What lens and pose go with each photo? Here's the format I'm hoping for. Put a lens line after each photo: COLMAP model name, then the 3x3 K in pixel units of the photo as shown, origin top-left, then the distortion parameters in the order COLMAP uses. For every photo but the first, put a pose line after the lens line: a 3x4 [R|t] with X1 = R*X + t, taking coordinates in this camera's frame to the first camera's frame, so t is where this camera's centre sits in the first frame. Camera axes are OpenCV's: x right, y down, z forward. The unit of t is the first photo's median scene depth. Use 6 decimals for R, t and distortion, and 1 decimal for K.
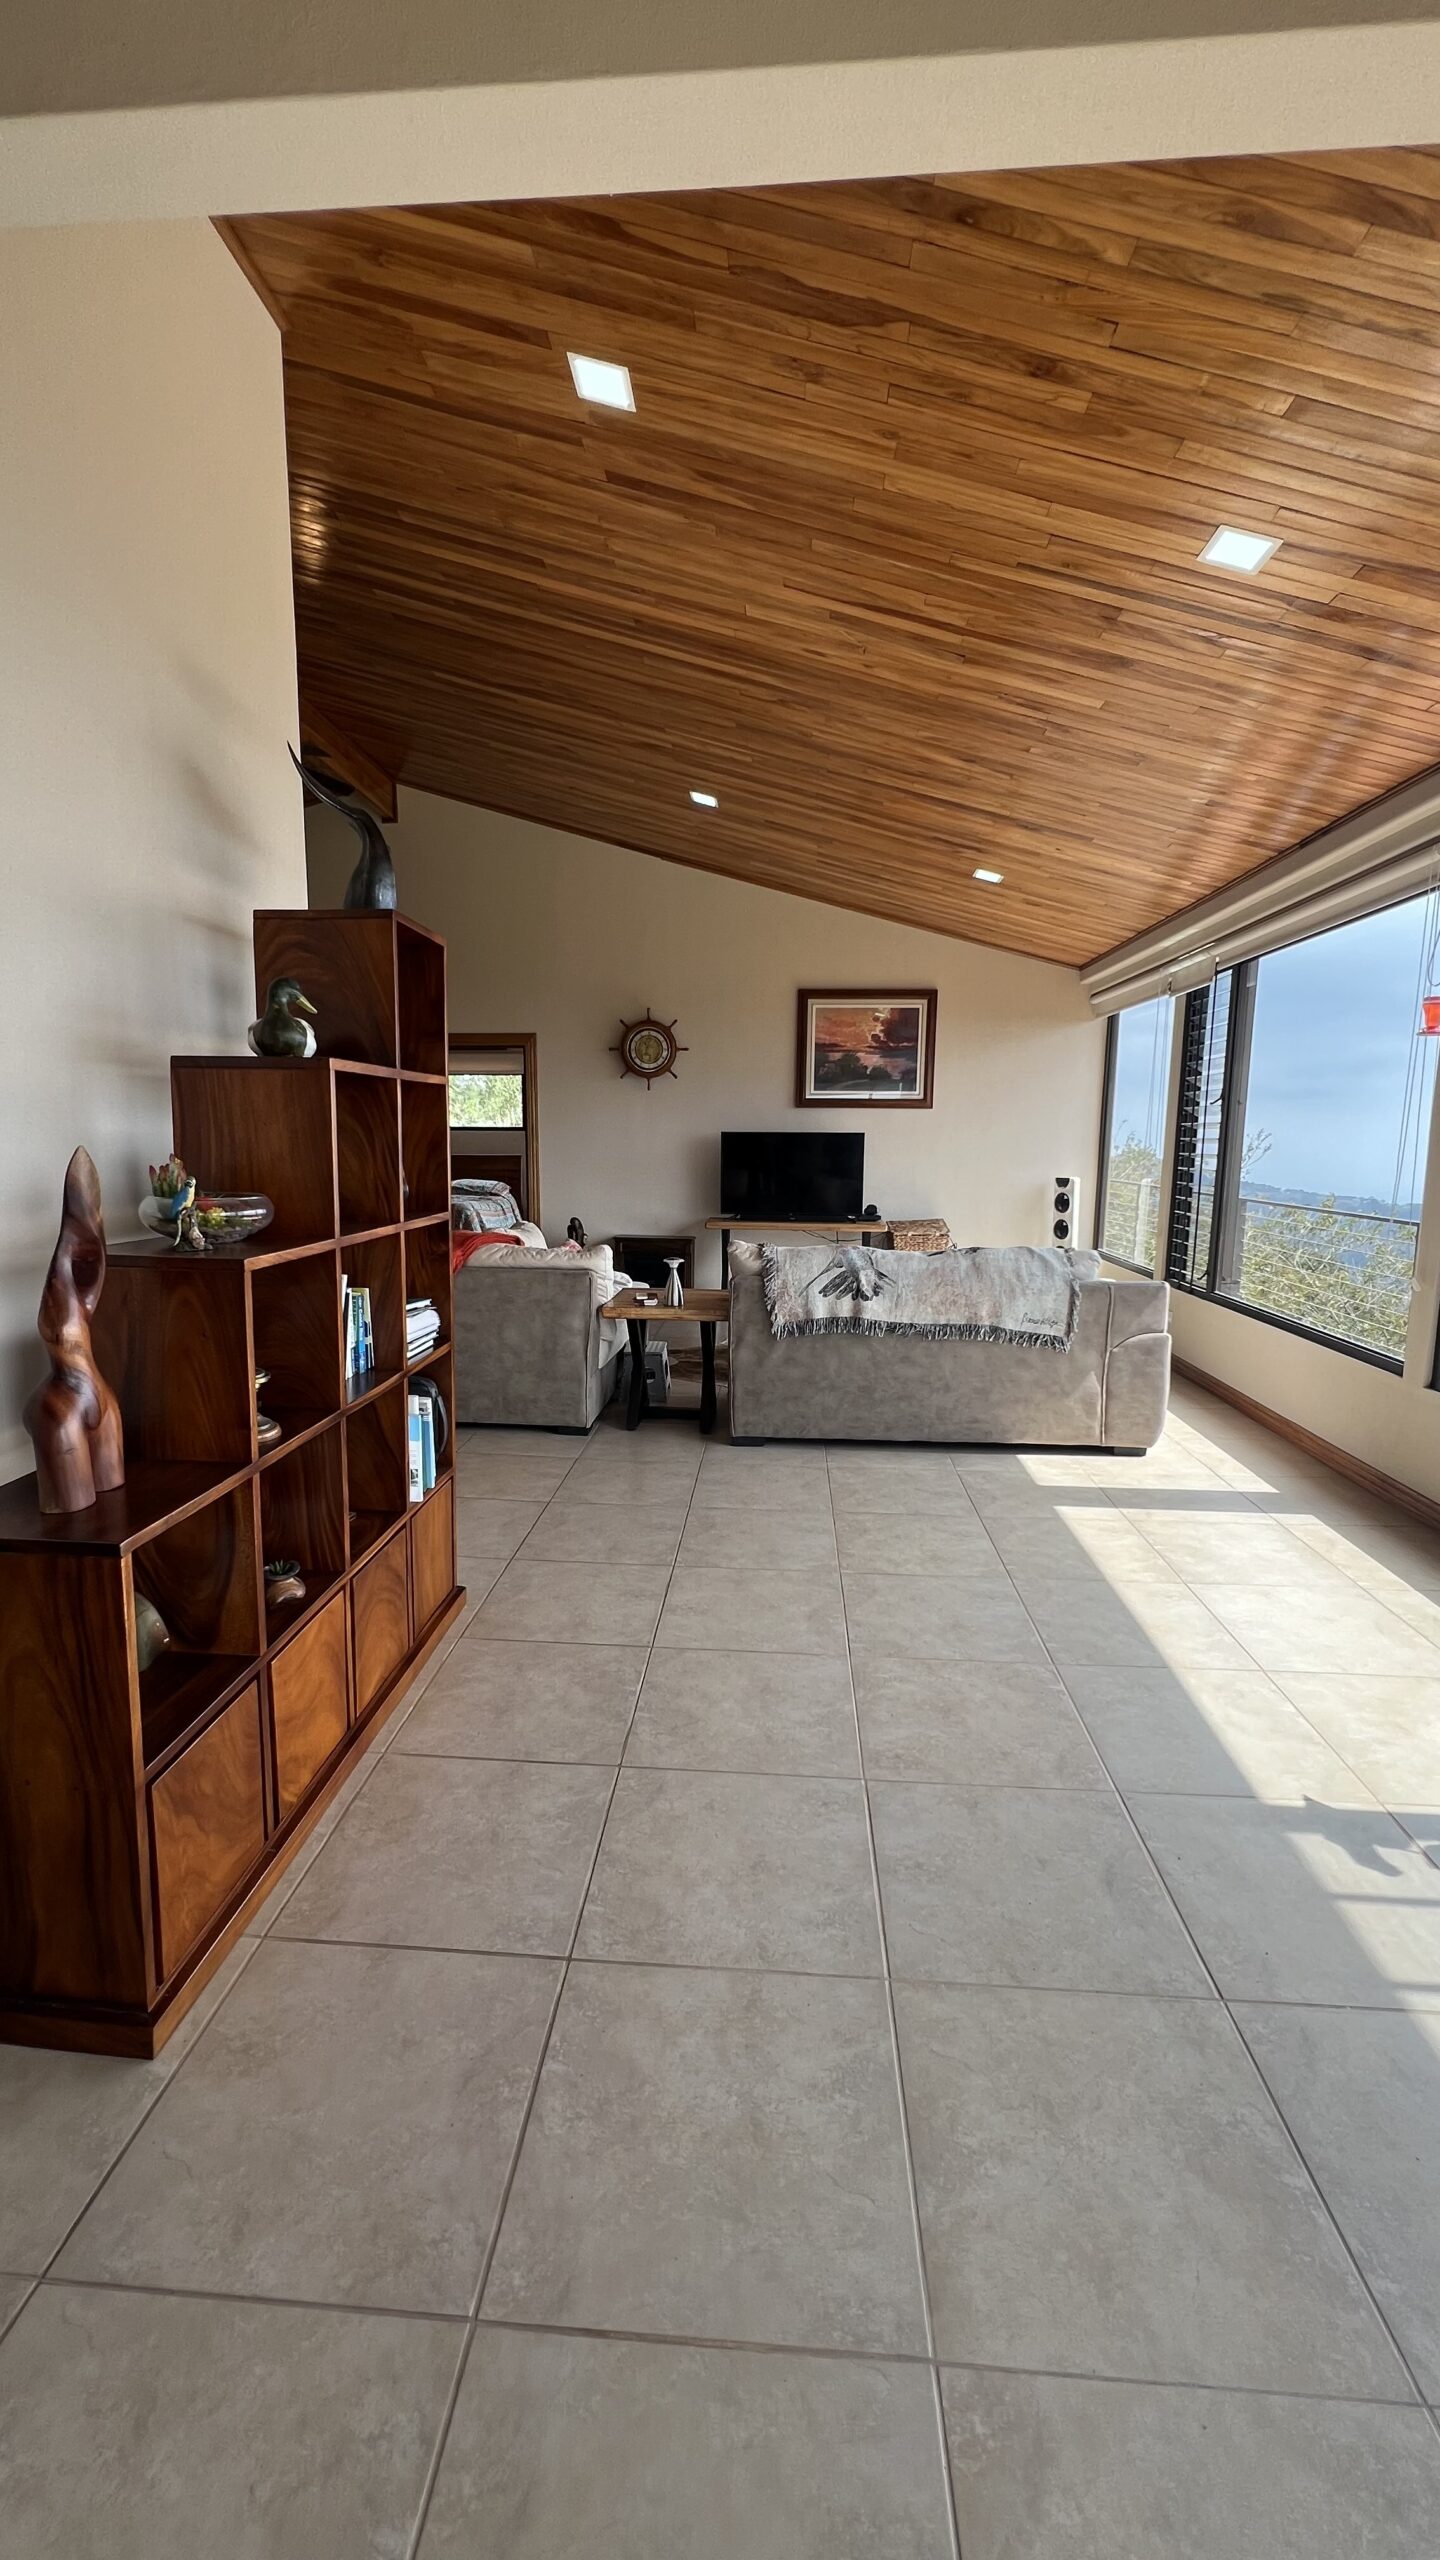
lens RADIAL K [[1021.8, 0, 725.7], [0, 1021.8, 1278.2], [0, 0, 1]] dist [-0.002671, 0.000288]
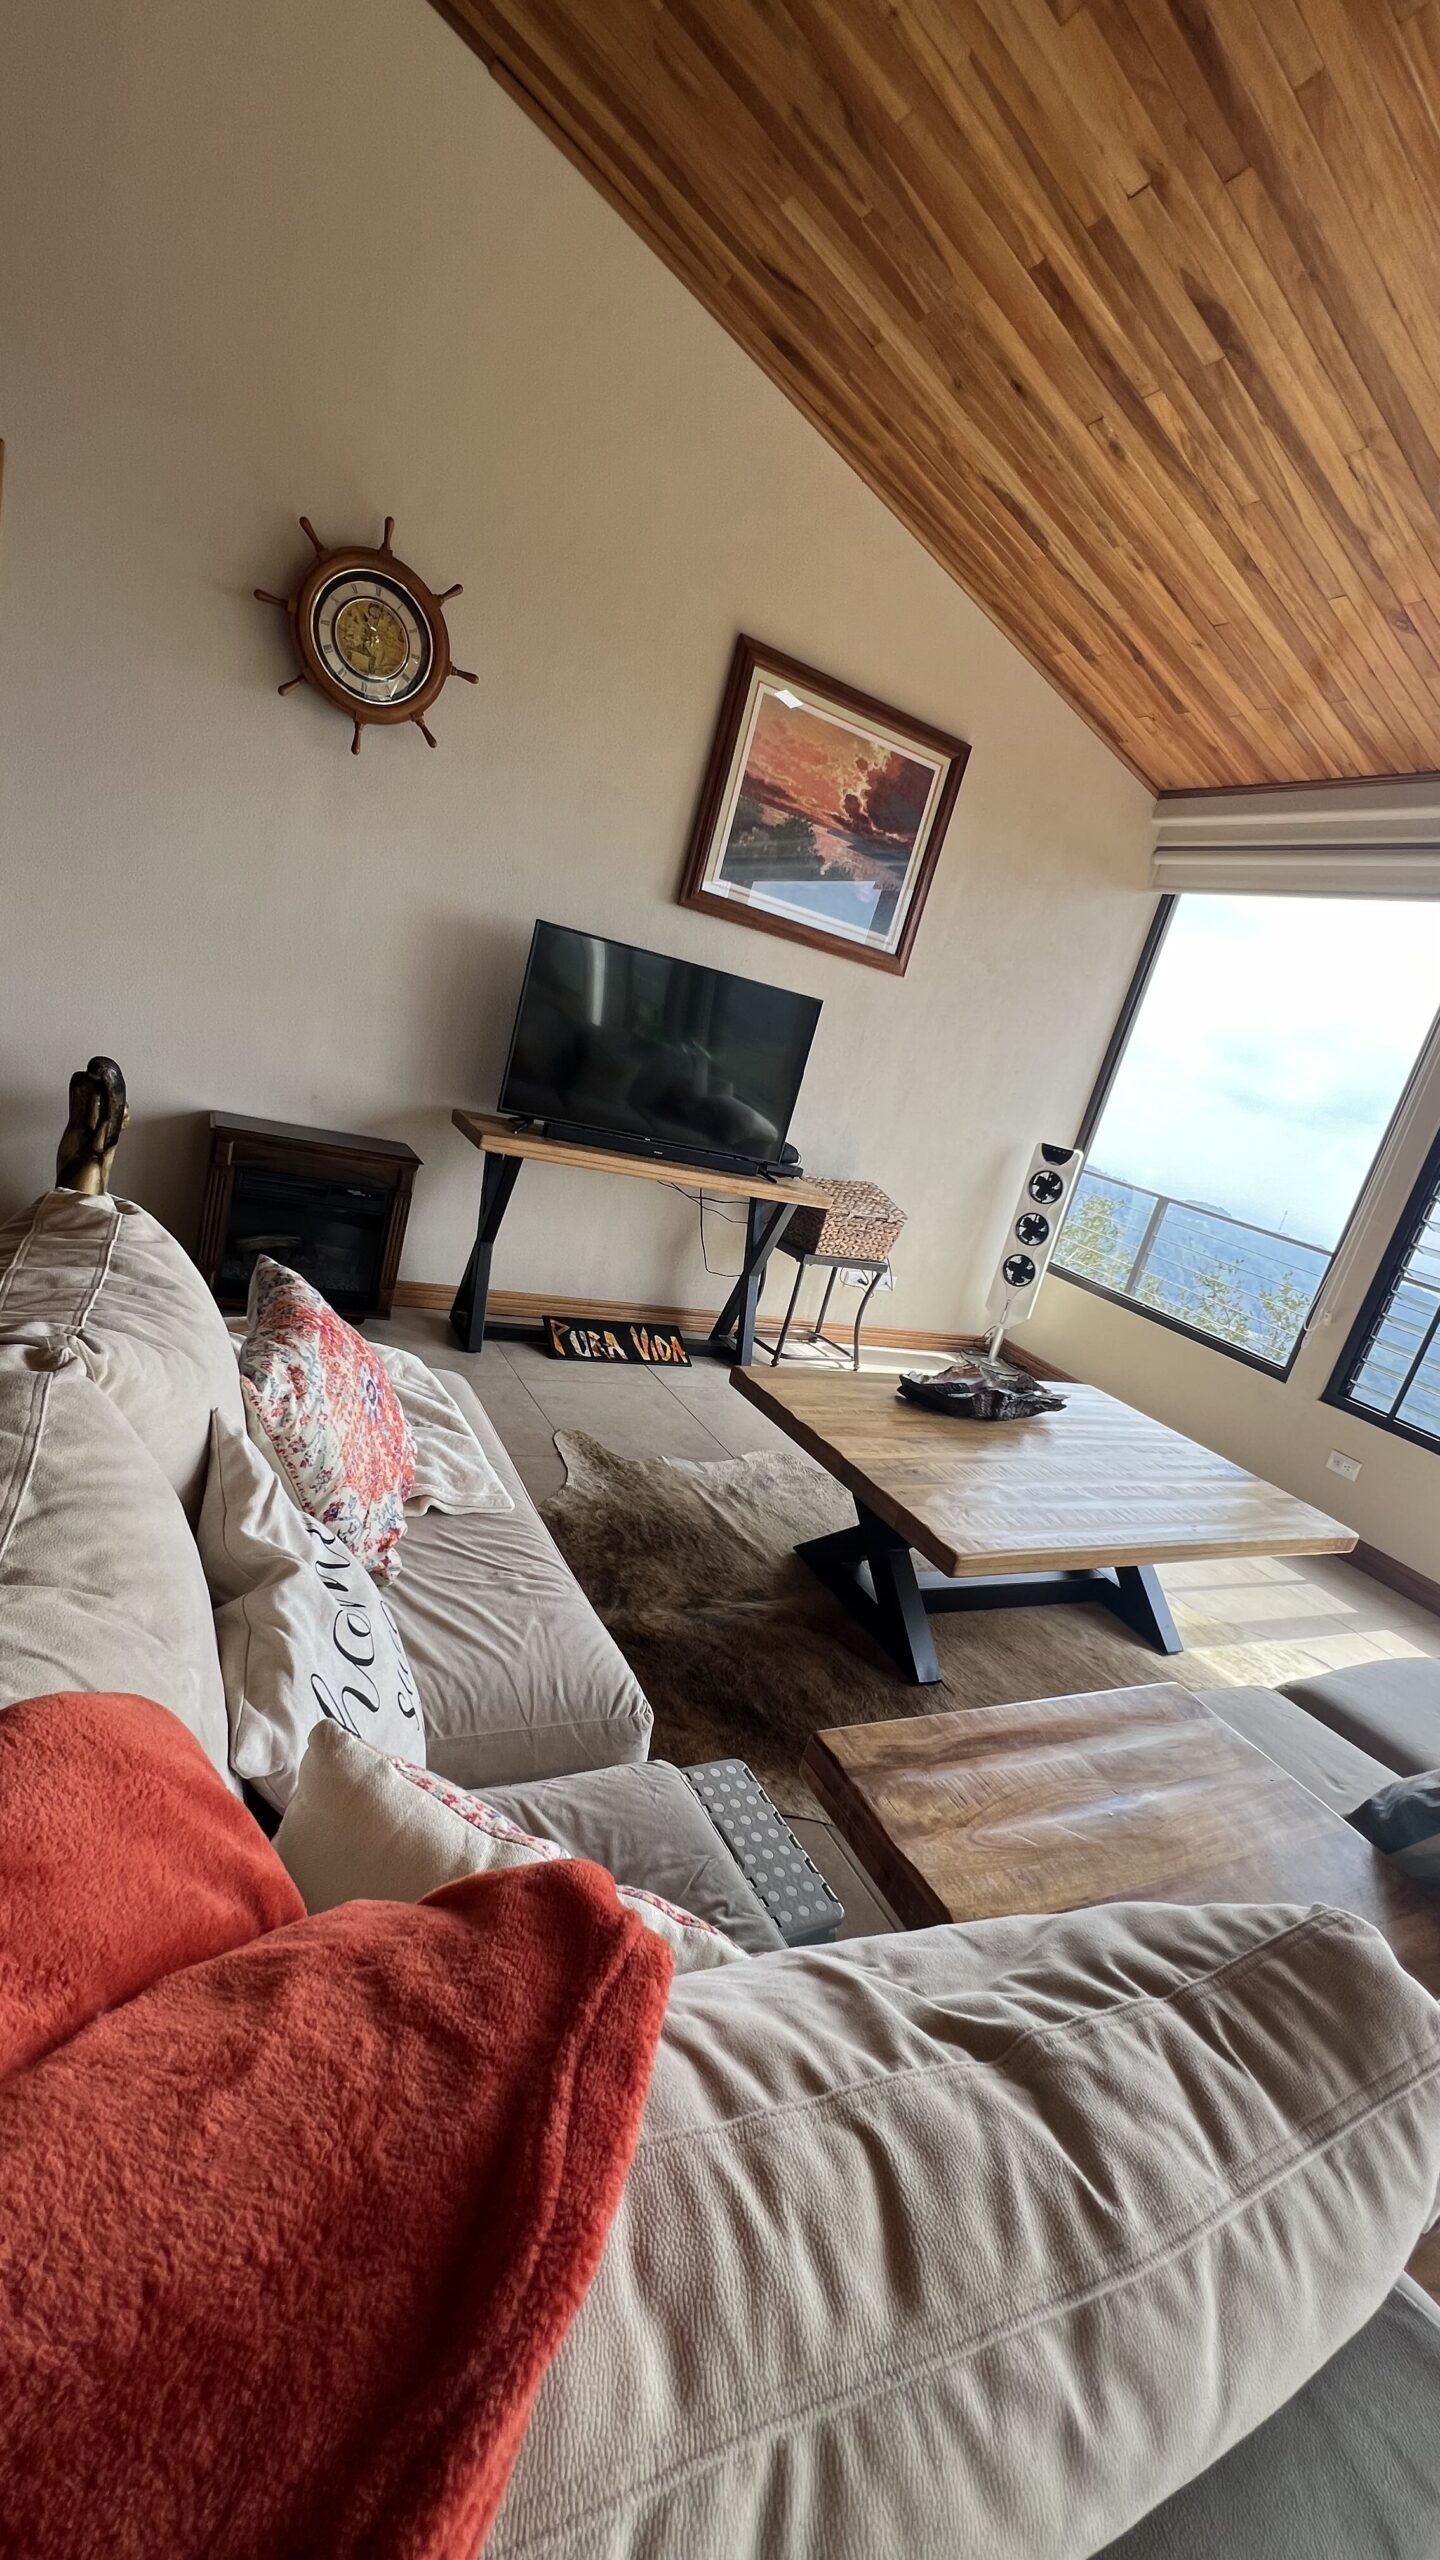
lens RADIAL K [[1021.8, 0, 712.6], [0, 1021.8, 1277.3], [0, 0, 1]] dist [-0.002671, 0.000288]
pose [[0.833044, 0.068231, 0.548983, -0.162464], [-0.174444, 0.974135, 0.143635, -0.072845], [-0.524983, -0.215420, 0.823400, 0.582726]]
